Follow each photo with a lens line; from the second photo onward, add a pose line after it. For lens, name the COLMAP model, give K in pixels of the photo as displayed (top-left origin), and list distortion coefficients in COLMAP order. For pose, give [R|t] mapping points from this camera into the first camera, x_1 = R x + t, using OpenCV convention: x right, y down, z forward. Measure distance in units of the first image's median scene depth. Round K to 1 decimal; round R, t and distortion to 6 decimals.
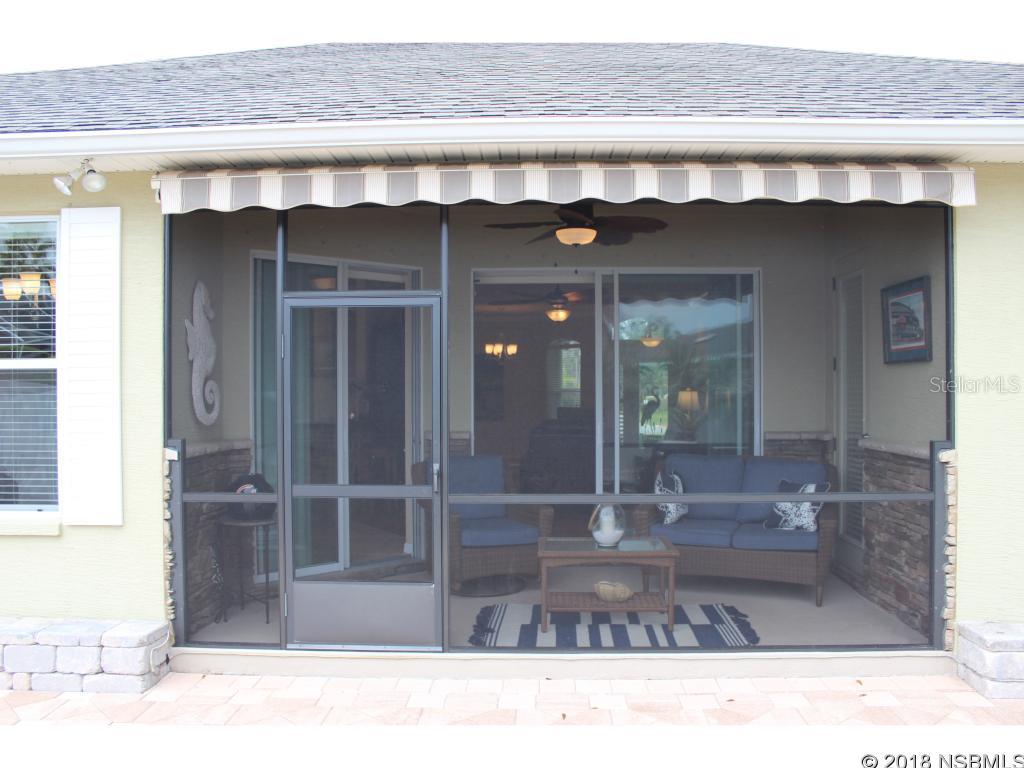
lens RADIAL K [[855.1, 0, 518.8], [0, 855.1, 387.0], [0, 0, 1]] dist [-0.161661, 0.147045]
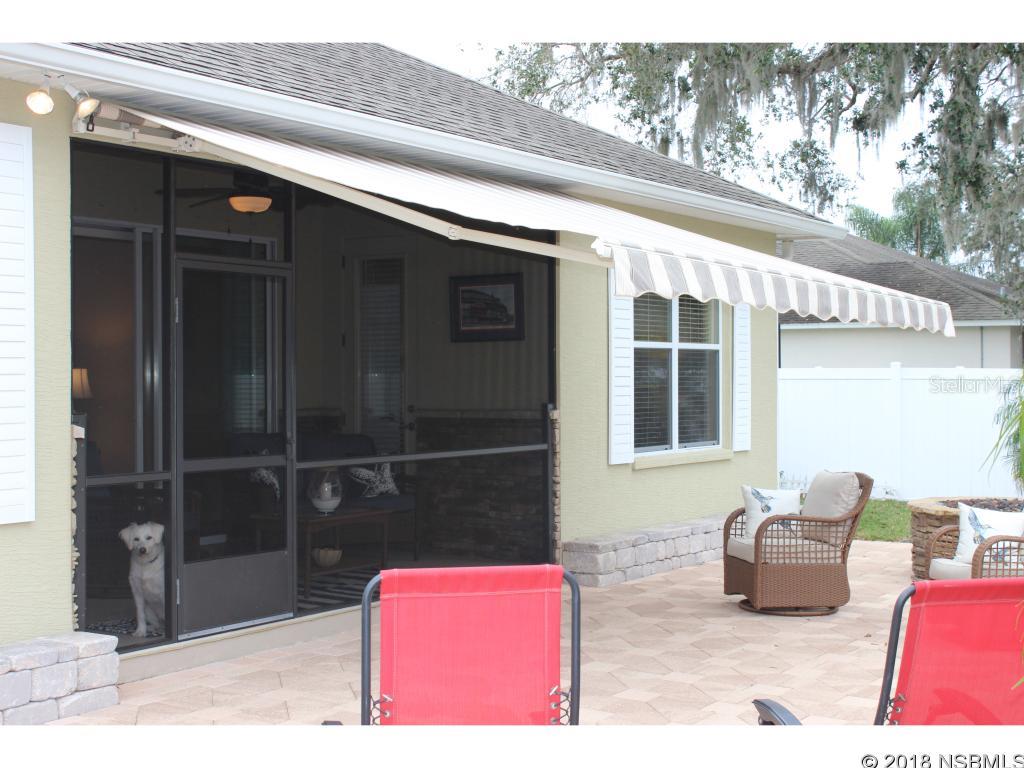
lens RADIAL K [[1477.2, 0, 512.0], [0, 1477.2, 384.0], [0, 0, 1]] dist [-0.032455, 0.139916]
pose [[0.523135, -0.002300, 0.852247, -1.461919], [0.001137, 0.999997, 0.002001, 0.029768], [-0.852249, -0.000077, 0.523136, -0.156411]]
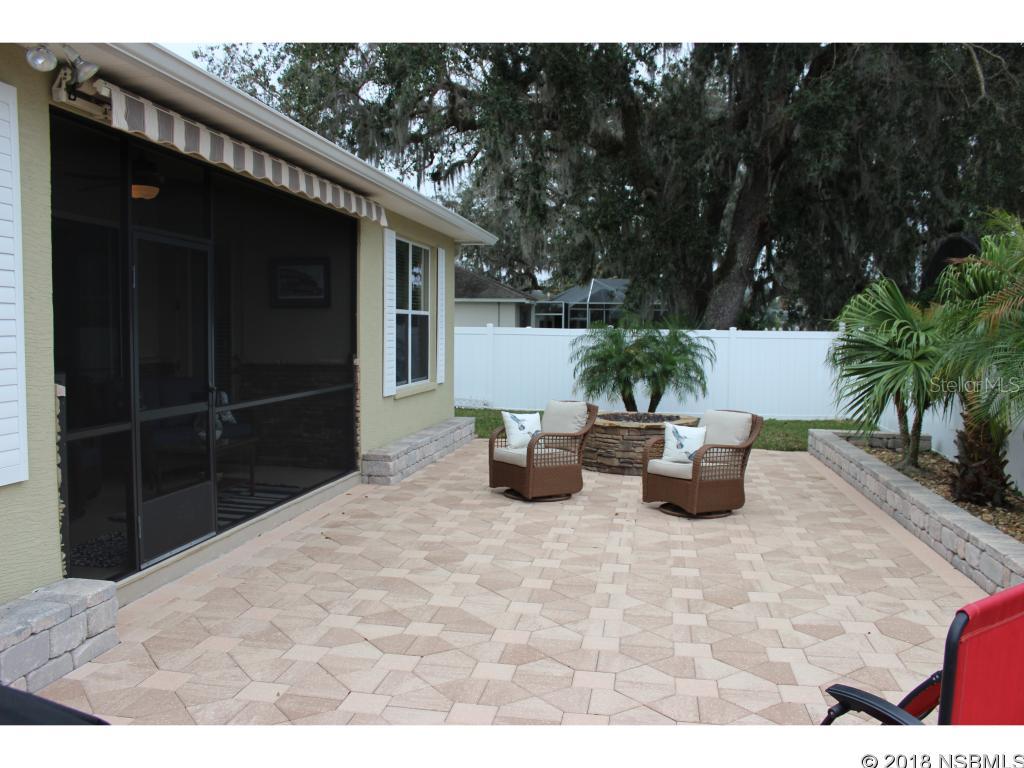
lens RADIAL K [[855.1, 0, 518.8], [0, 855.1, 387.0], [0, 0, 1]] dist [-0.161661, 0.147045]
pose [[0.129929, -0.062145, 0.989574, -1.221499], [-0.008886, 0.997921, 0.063836, 0.016777], [-0.991484, -0.017087, 0.129106, 0.404540]]
